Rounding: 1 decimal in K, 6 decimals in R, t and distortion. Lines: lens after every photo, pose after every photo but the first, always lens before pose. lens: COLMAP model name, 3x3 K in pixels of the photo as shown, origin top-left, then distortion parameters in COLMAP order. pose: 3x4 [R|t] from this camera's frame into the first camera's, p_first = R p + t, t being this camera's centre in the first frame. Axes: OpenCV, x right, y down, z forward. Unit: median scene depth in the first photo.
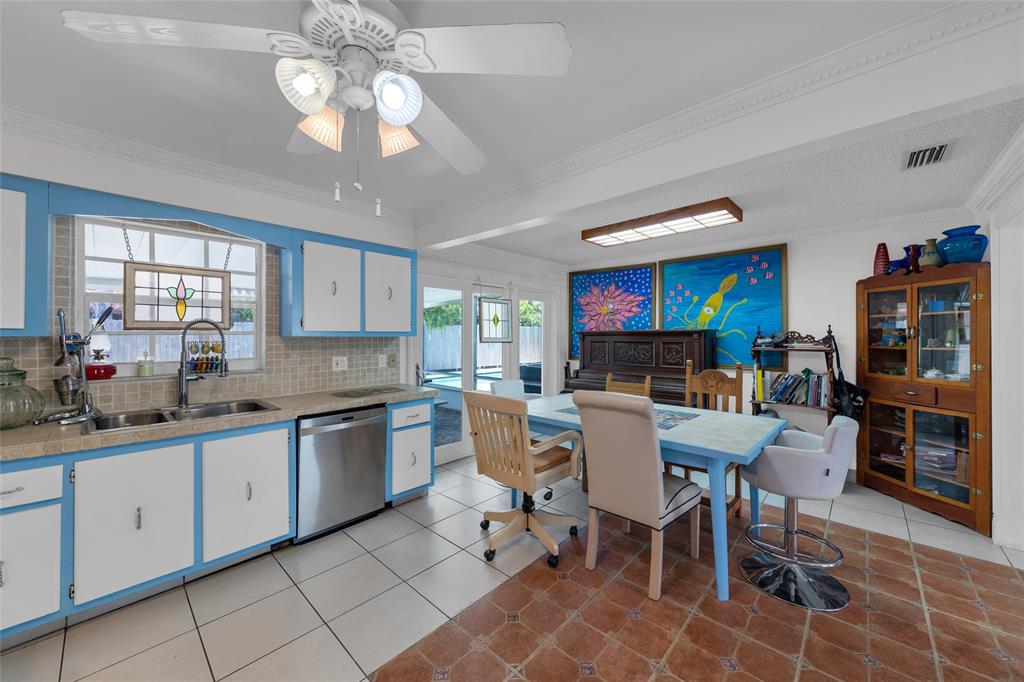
lens RADIAL K [[378.9, 0, 521.5], [0, 378.9, 331.2], [0, 0, 1]] dist [0.001362, 0.000077]
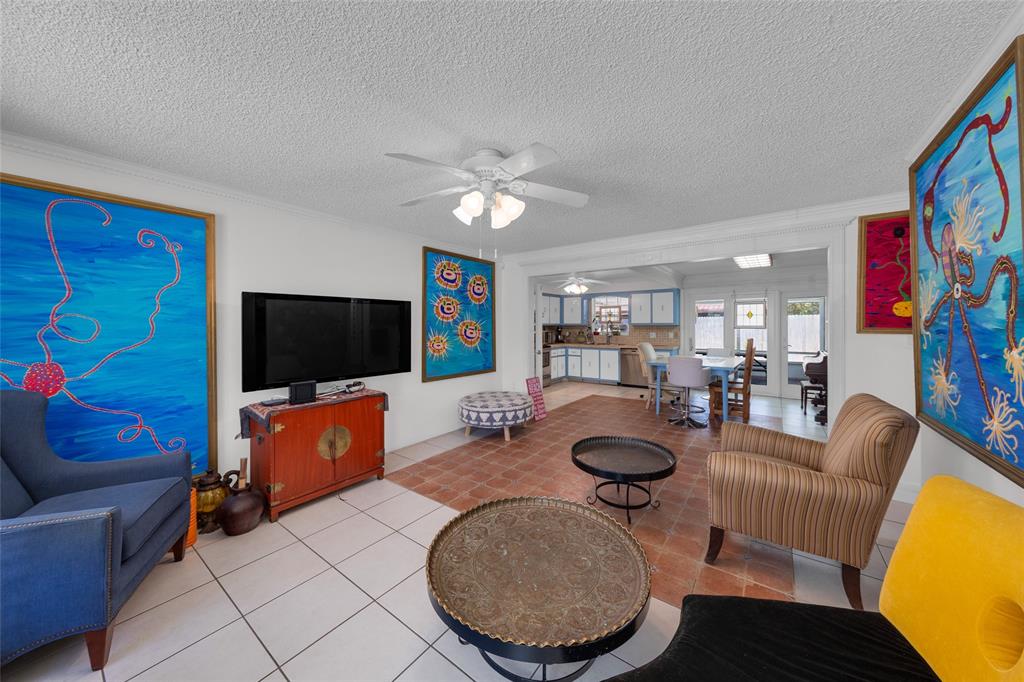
lens RADIAL K [[378.9, 0, 521.5], [0, 378.9, 331.2], [0, 0, 1]] dist [0.001362, 0.000077]
pose [[0.132847, 0.009948, -0.991087, 2.477565], [0.010556, 0.999879, 0.011451, 0.021475], [0.991080, -0.011983, 0.132726, -0.319735]]
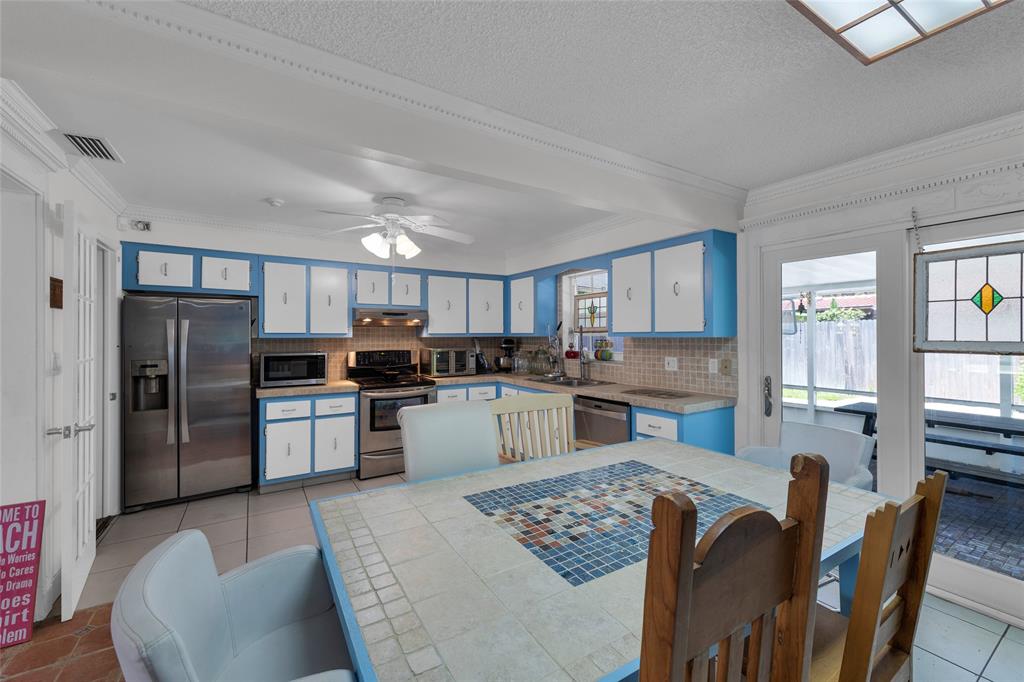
lens RADIAL K [[424.9, 0, 529.0], [0, 424.9, 335.7], [0, 0, 1]] dist [0.000262, -0.000015]
pose [[-0.253447, -0.000140, -0.967349, 0.874693], [0.009970, 0.999946, -0.002757, 0.011898], [0.967298, -0.010343, -0.253432, 1.127530]]
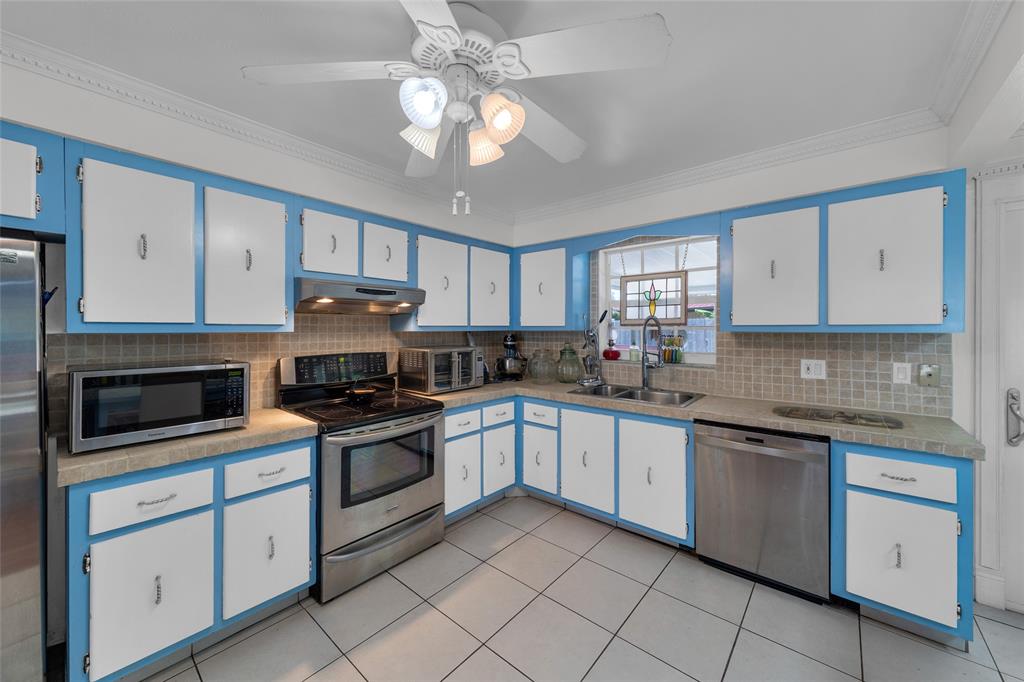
lens RADIAL K [[378.9, 0, 521.5], [0, 378.9, 331.2], [0, 0, 1]] dist [0.001362, 0.000077]
pose [[0.040574, 0.004732, -0.999165, 0.278925], [0.007335, 0.999960, 0.005034, 0.005147], [0.999150, -0.007533, 0.040538, 0.500956]]
